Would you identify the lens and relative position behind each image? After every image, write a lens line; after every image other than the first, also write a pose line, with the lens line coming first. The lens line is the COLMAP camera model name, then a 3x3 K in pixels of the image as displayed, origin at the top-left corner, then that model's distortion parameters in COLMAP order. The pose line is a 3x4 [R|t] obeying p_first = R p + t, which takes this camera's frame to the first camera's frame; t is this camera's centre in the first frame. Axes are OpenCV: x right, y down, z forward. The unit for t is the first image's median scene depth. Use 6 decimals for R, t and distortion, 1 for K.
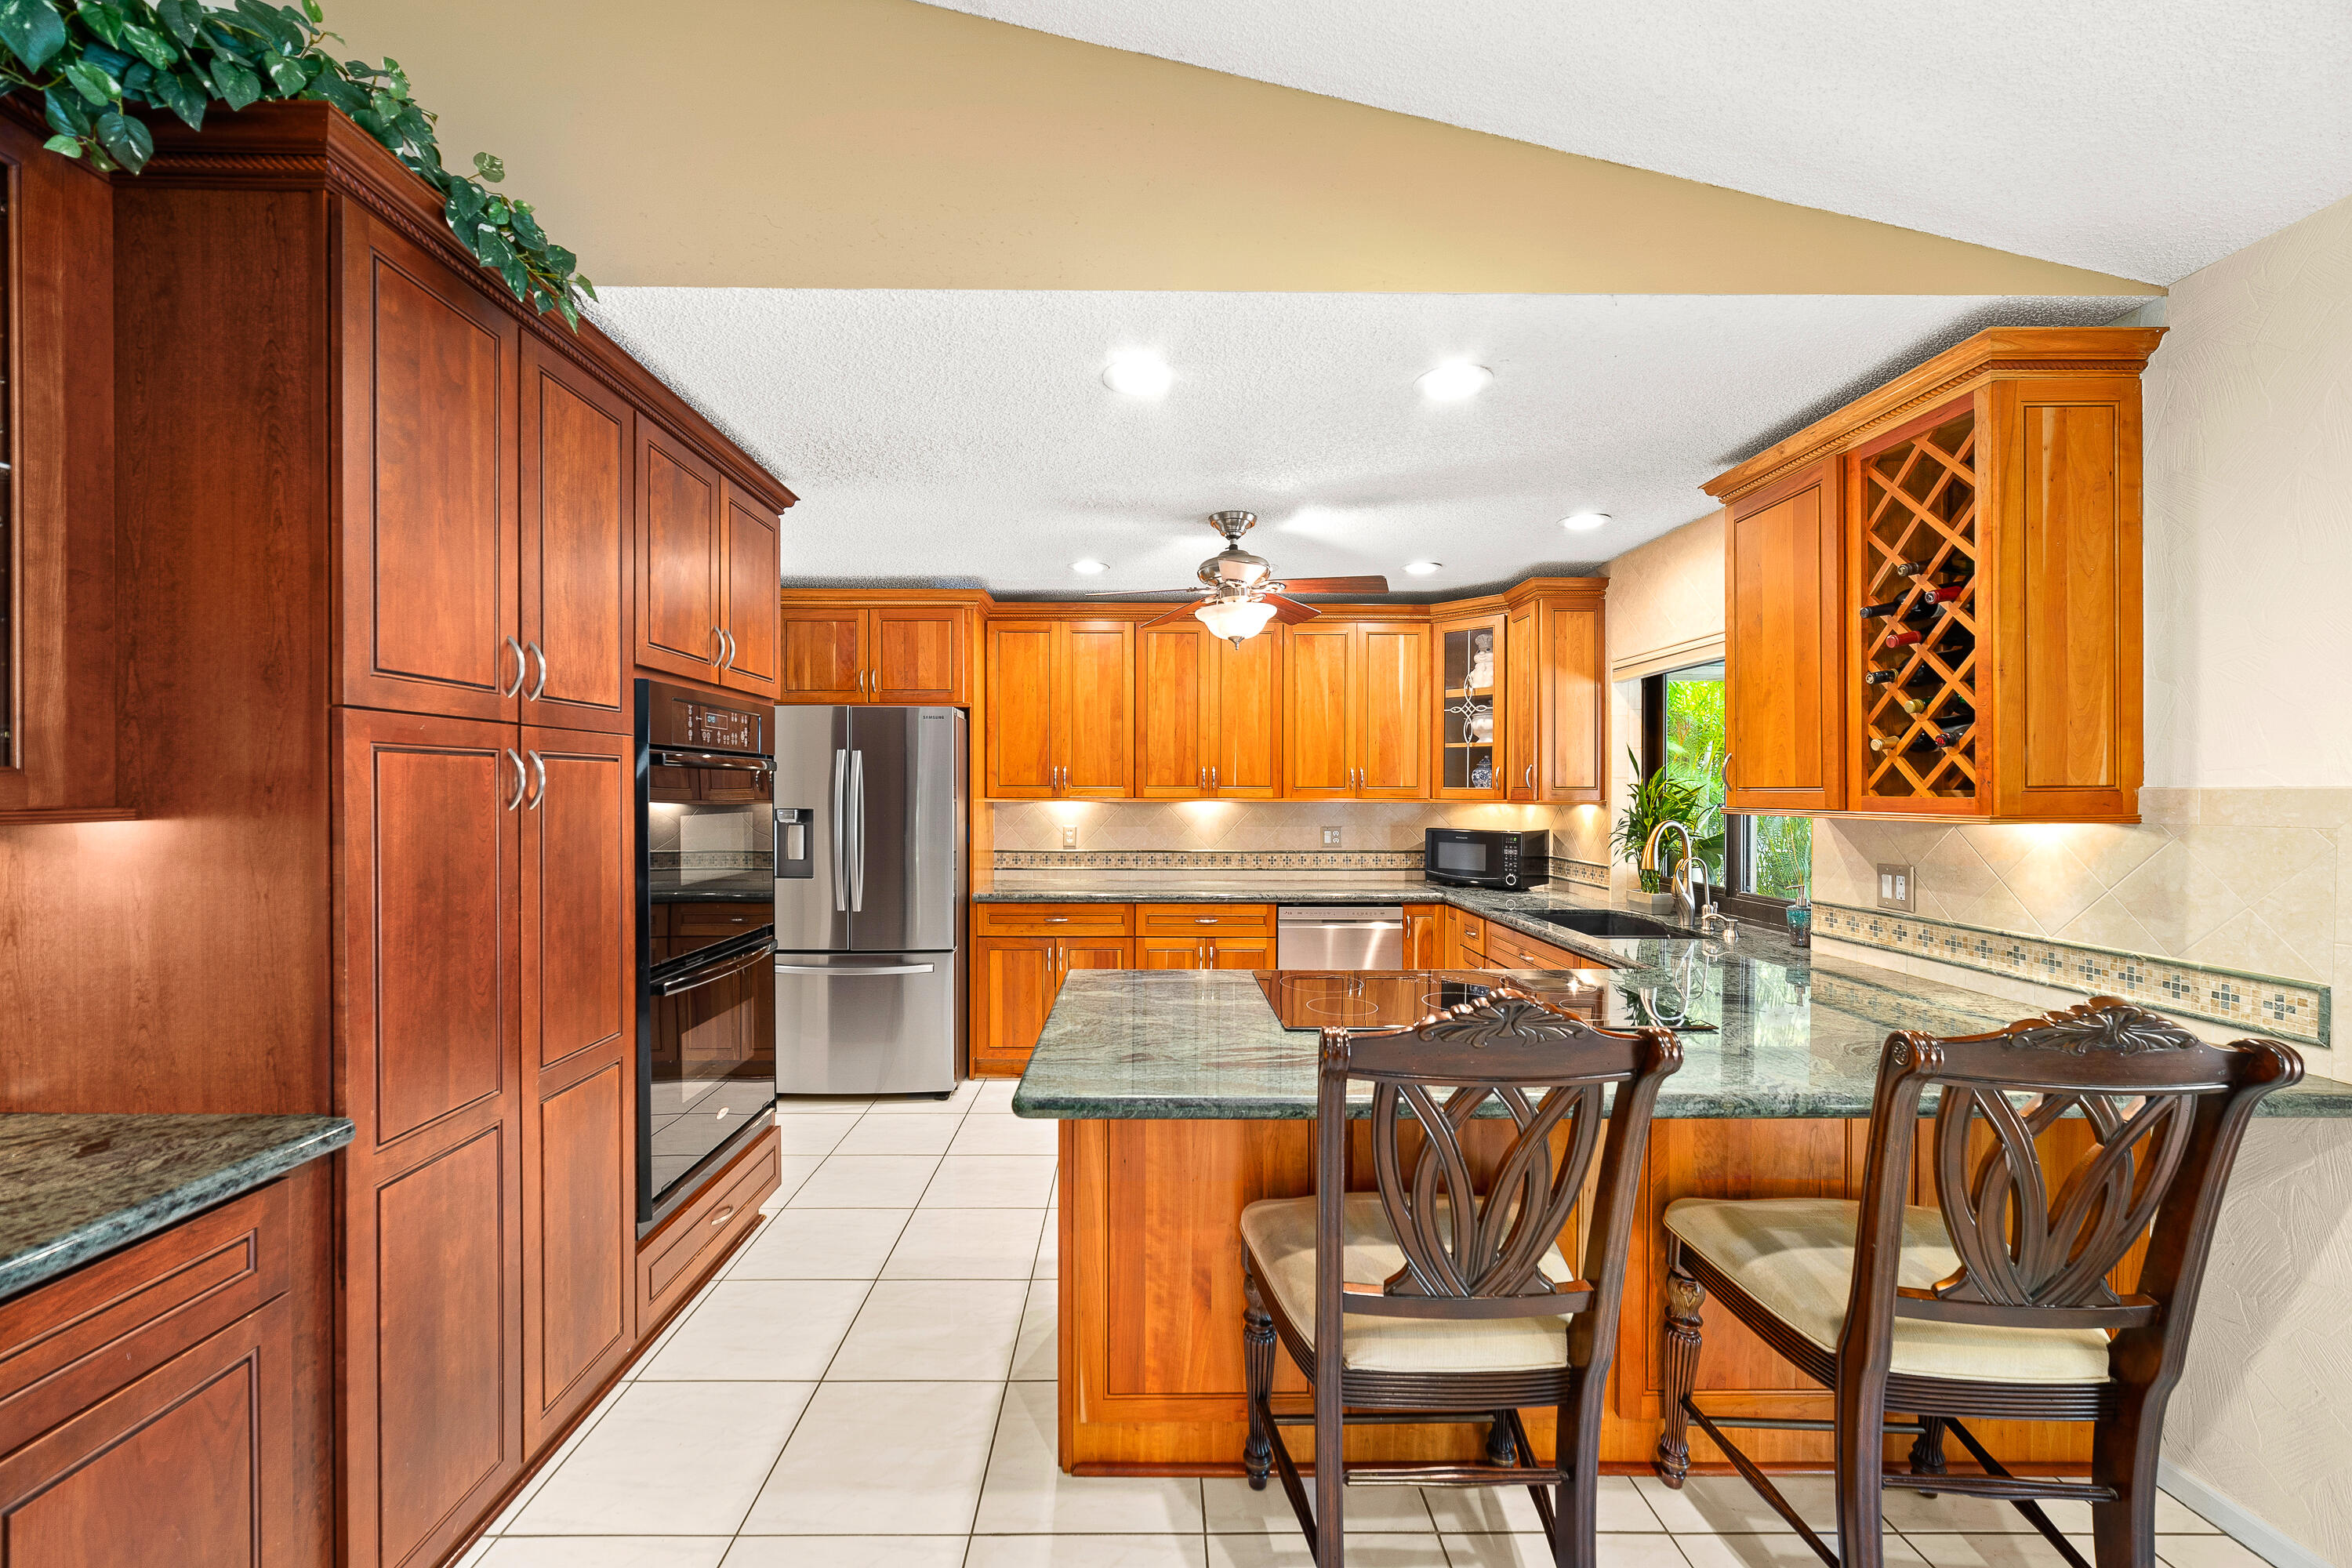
lens RADIAL K [[910.3, 0, 1165.6], [0, 910.3, 788.3], [0, 0, 1]] dist [-0.005739, 0.001333]
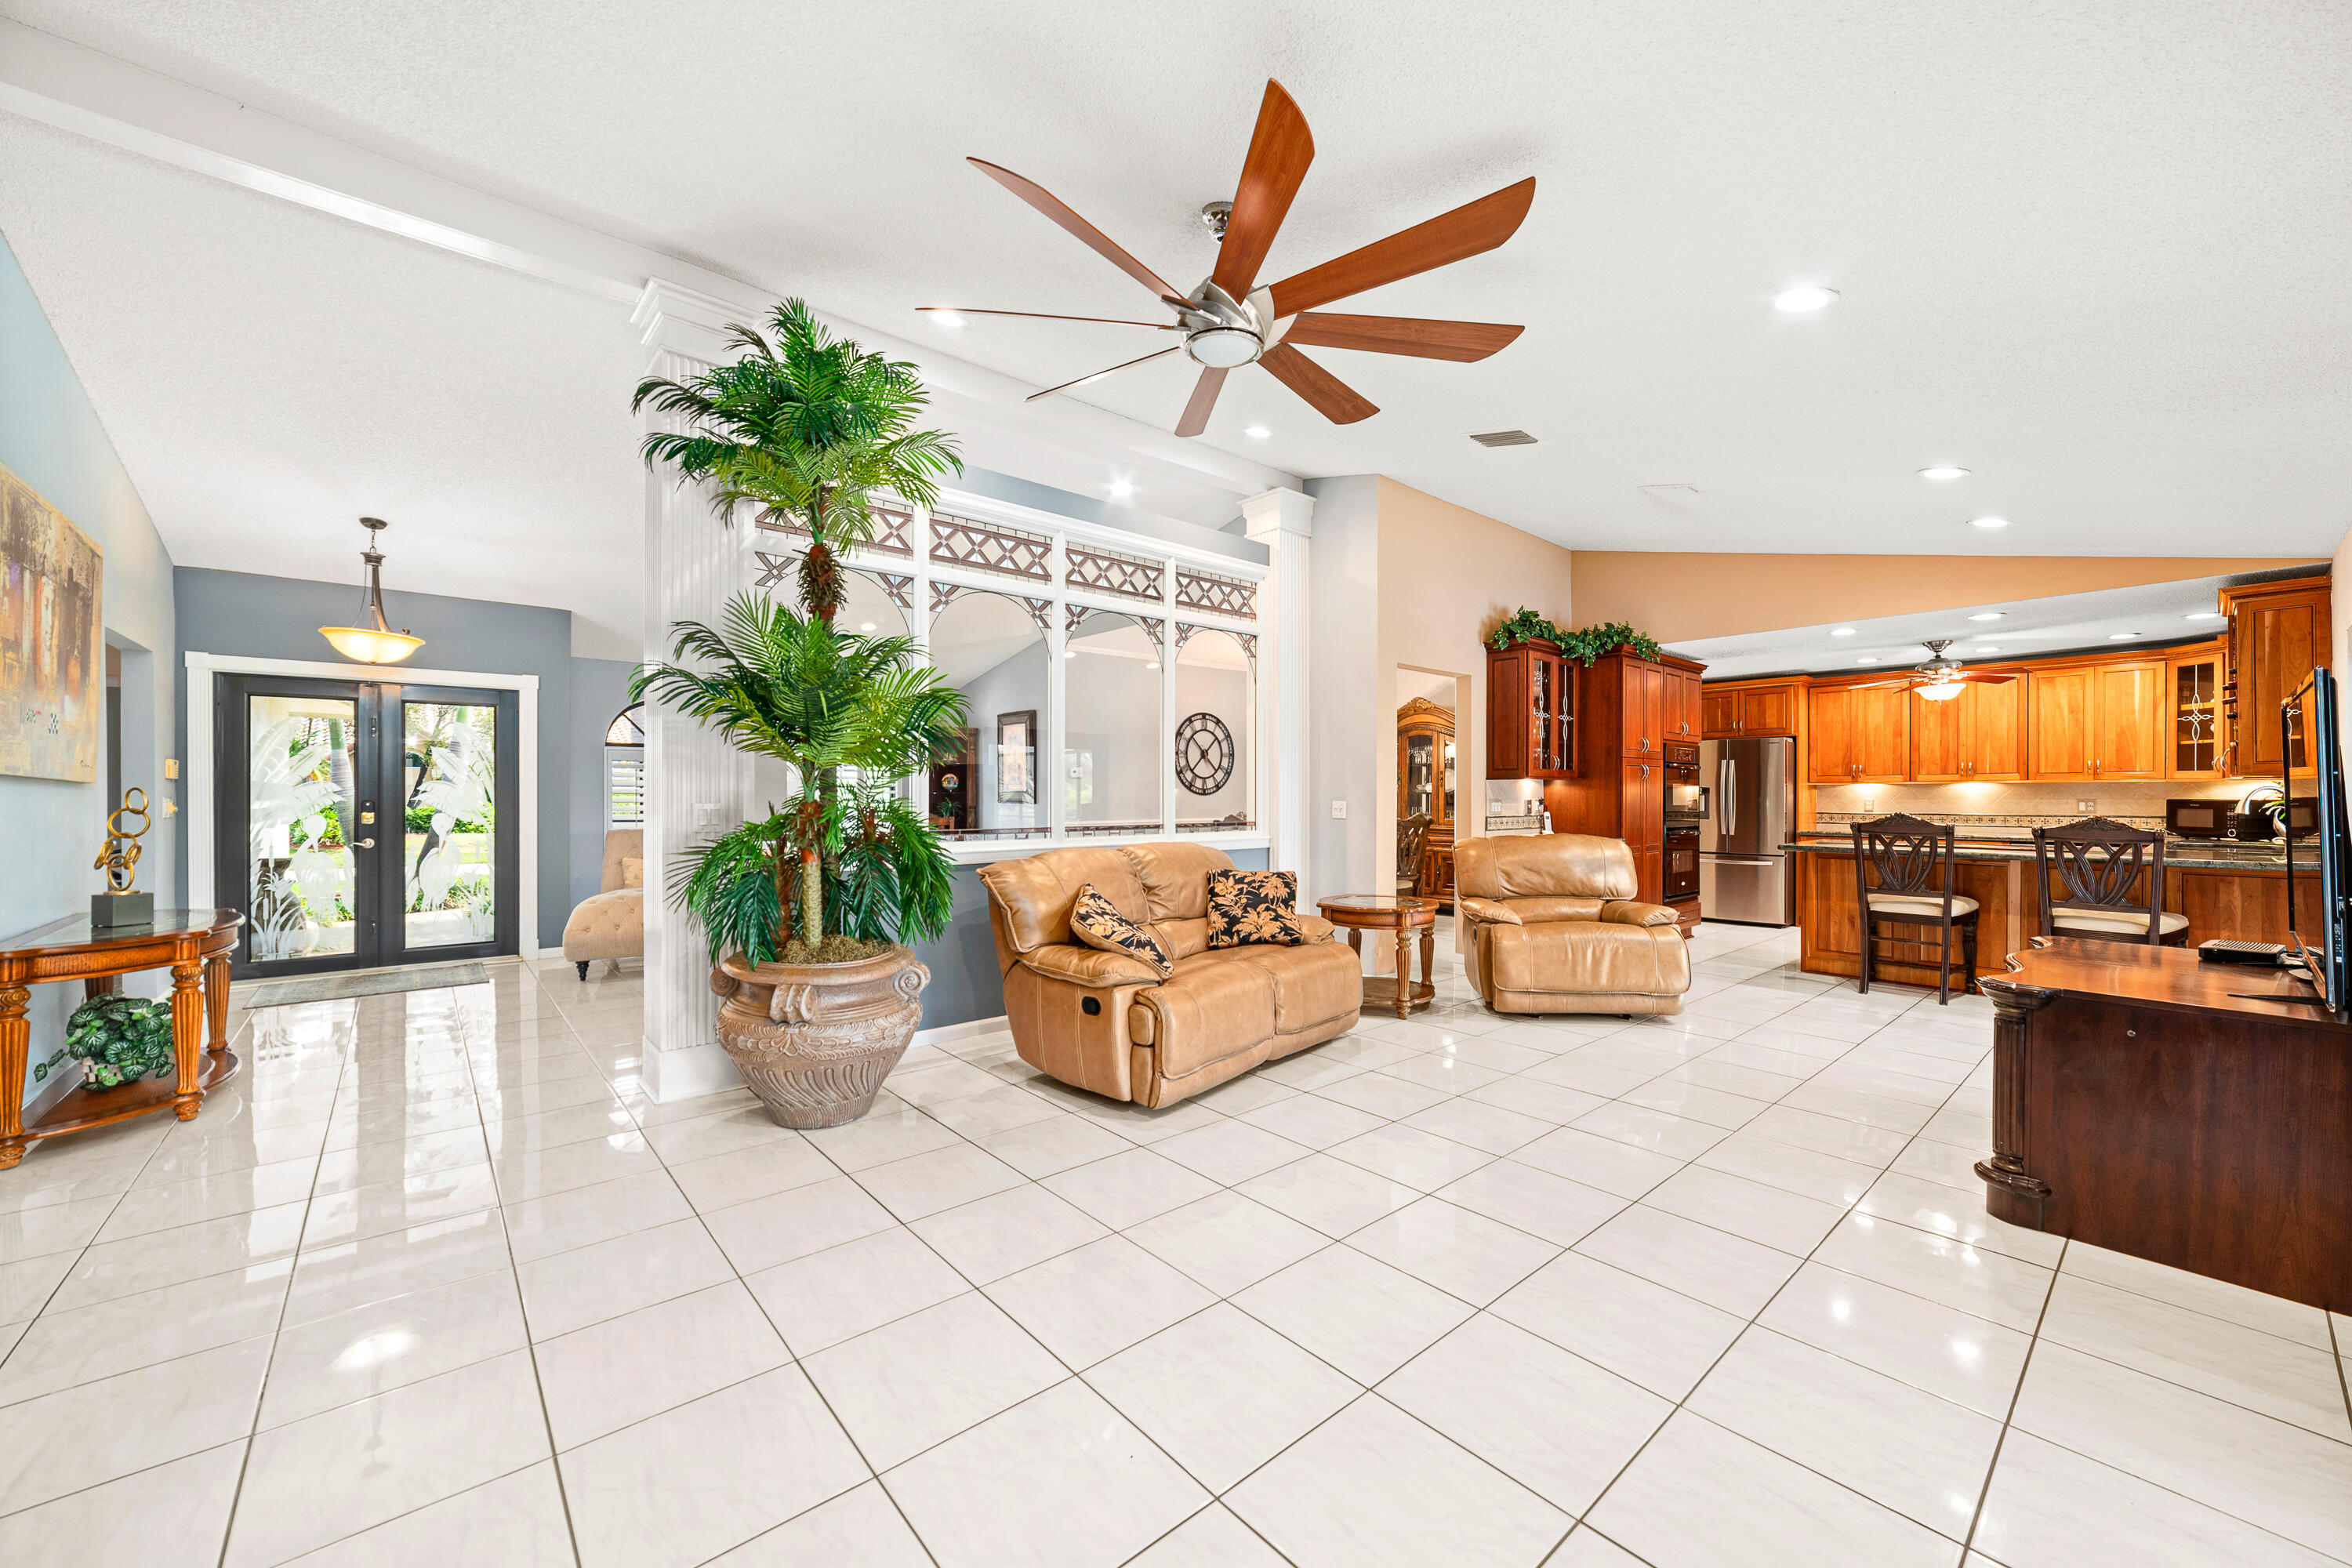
lens RADIAL K [[894.9, 0, 1196.2], [0, 894.9, 794.7], [0, 0, 1]] dist [-0.004517, 0.001517]
pose [[0.649402, -0.003800, -0.760436, 0.735521], [0.003877, 0.999991, -0.001687, 0.065387], [0.760435, -0.001853, 0.649411, -2.226122]]
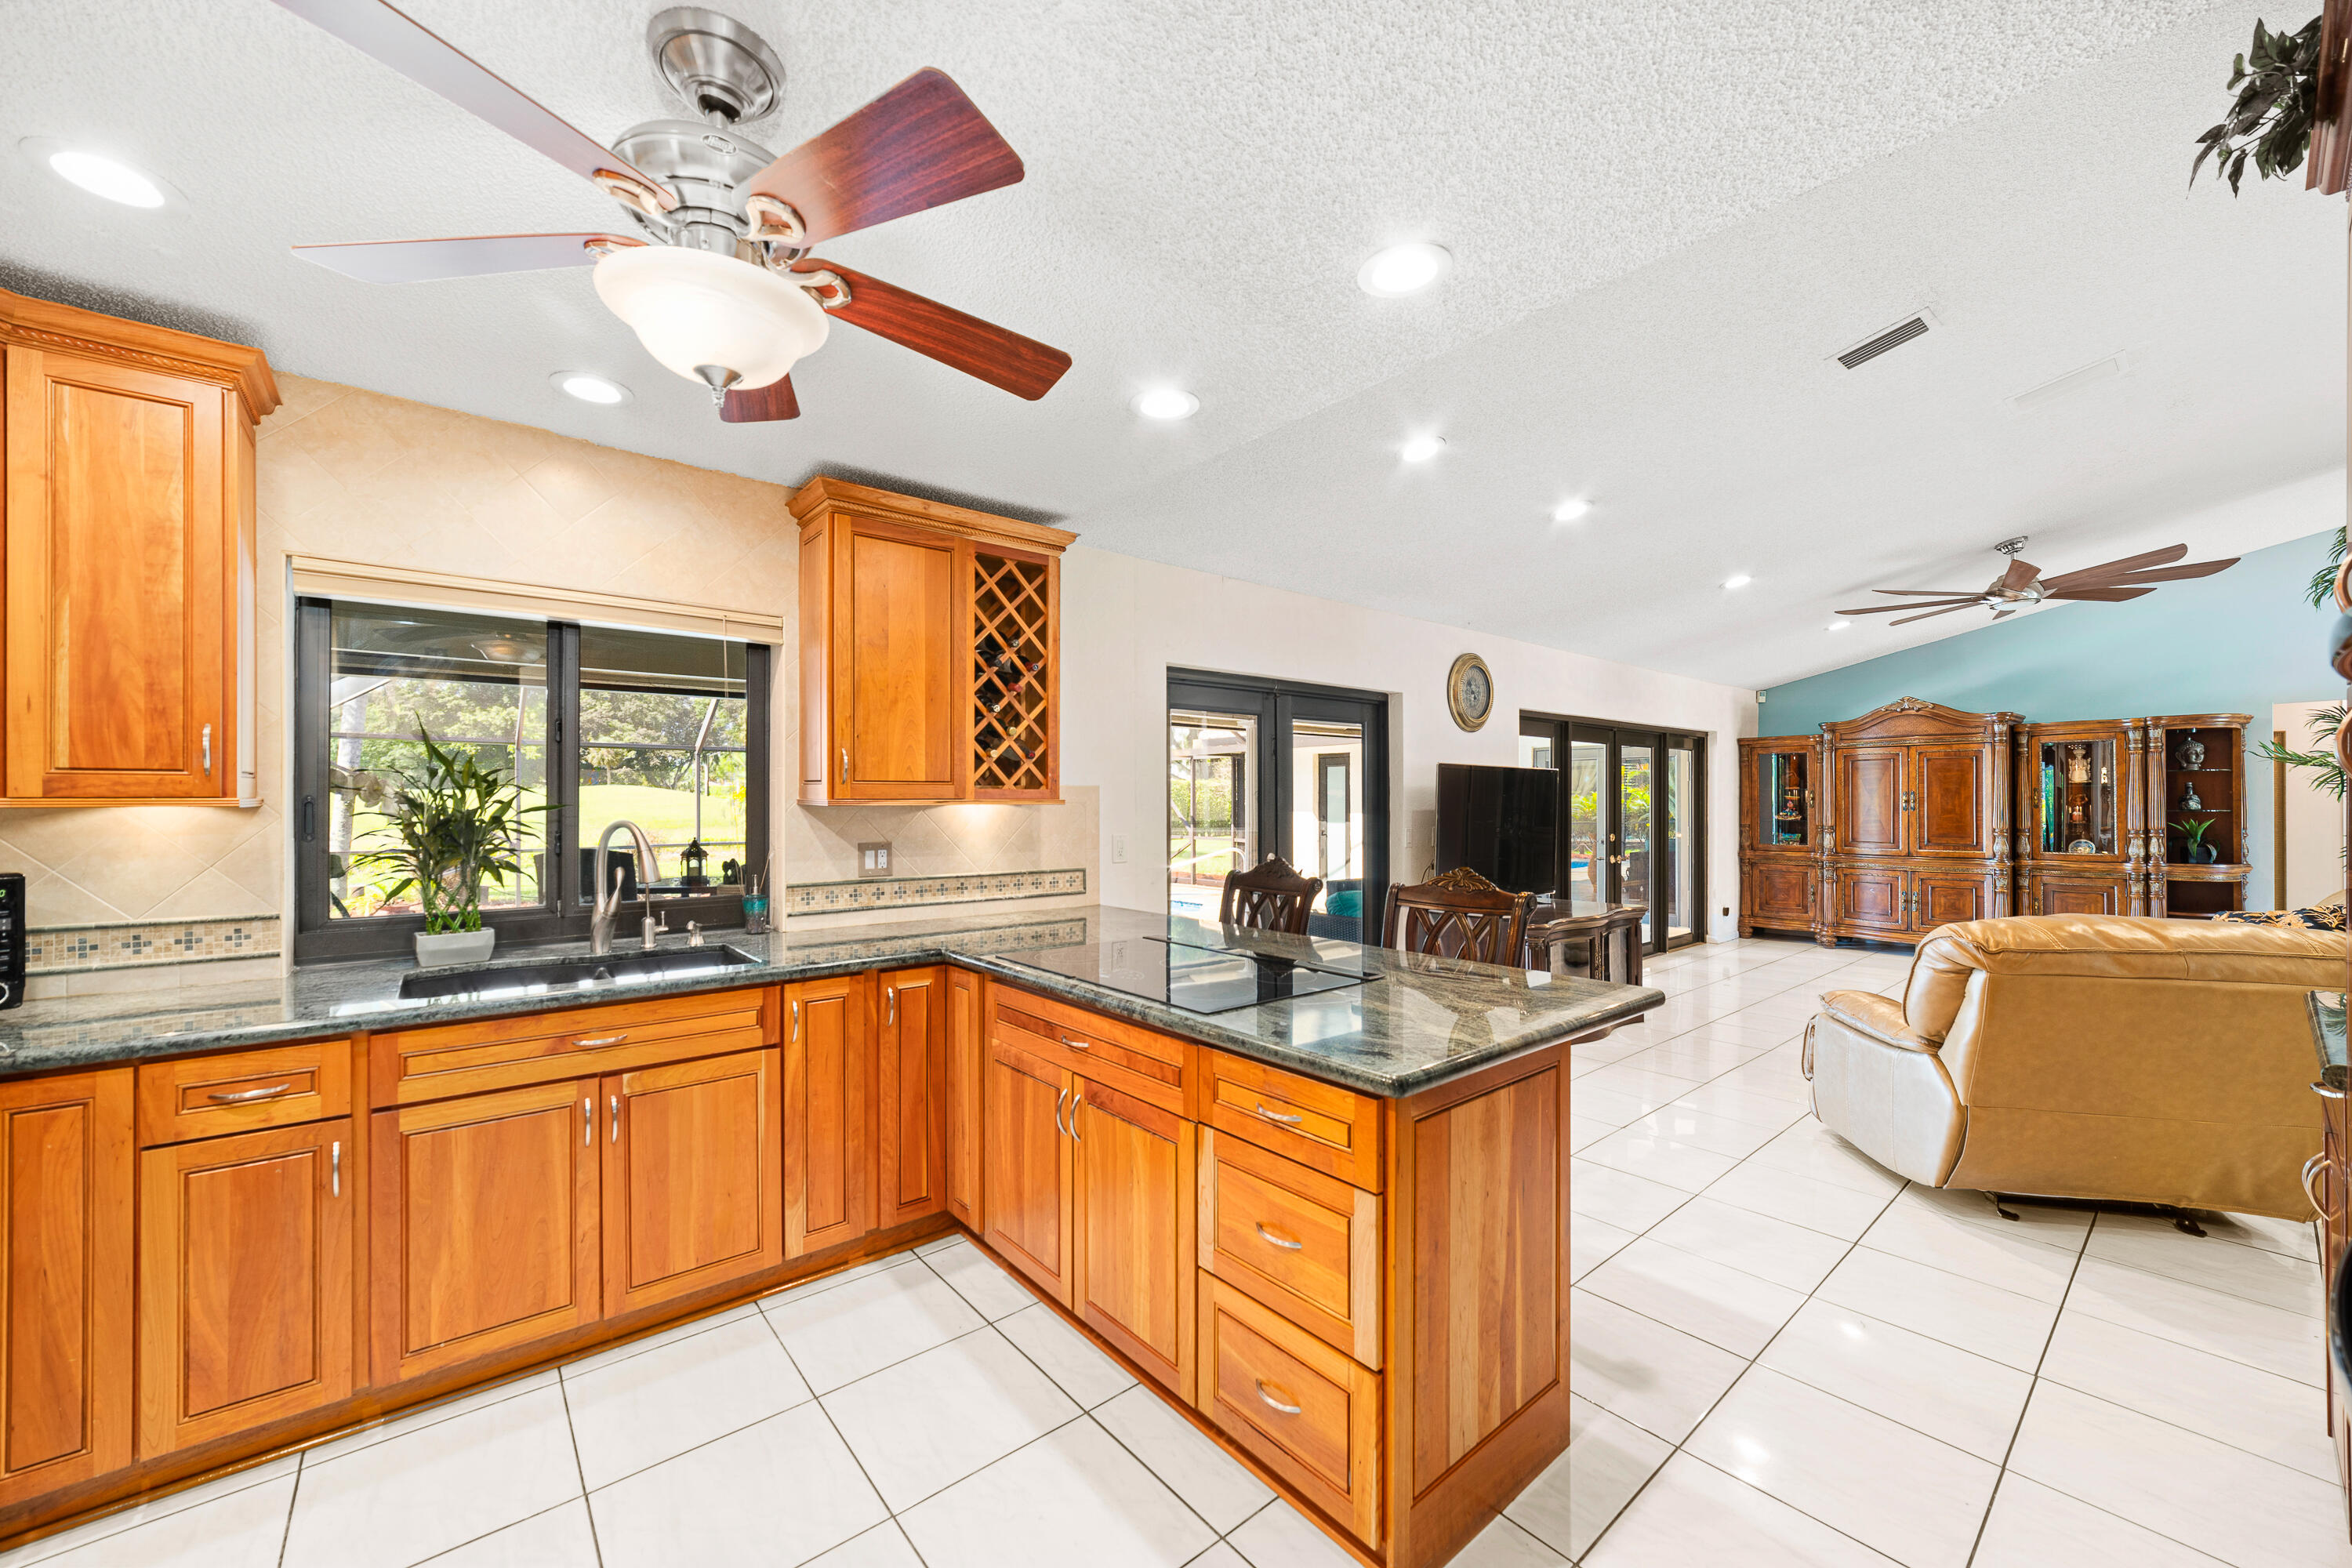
lens RADIAL K [[894.9, 0, 1180.9], [0, 894.9, 793.8], [0, 0, 1]] dist [-0.004517, 0.001517]
pose [[-0.625805, 0.003835, 0.779970, -0.501453], [-0.000384, 0.999986, -0.005225, 0.022962], [-0.779979, -0.003569, -0.625795, 1.555295]]
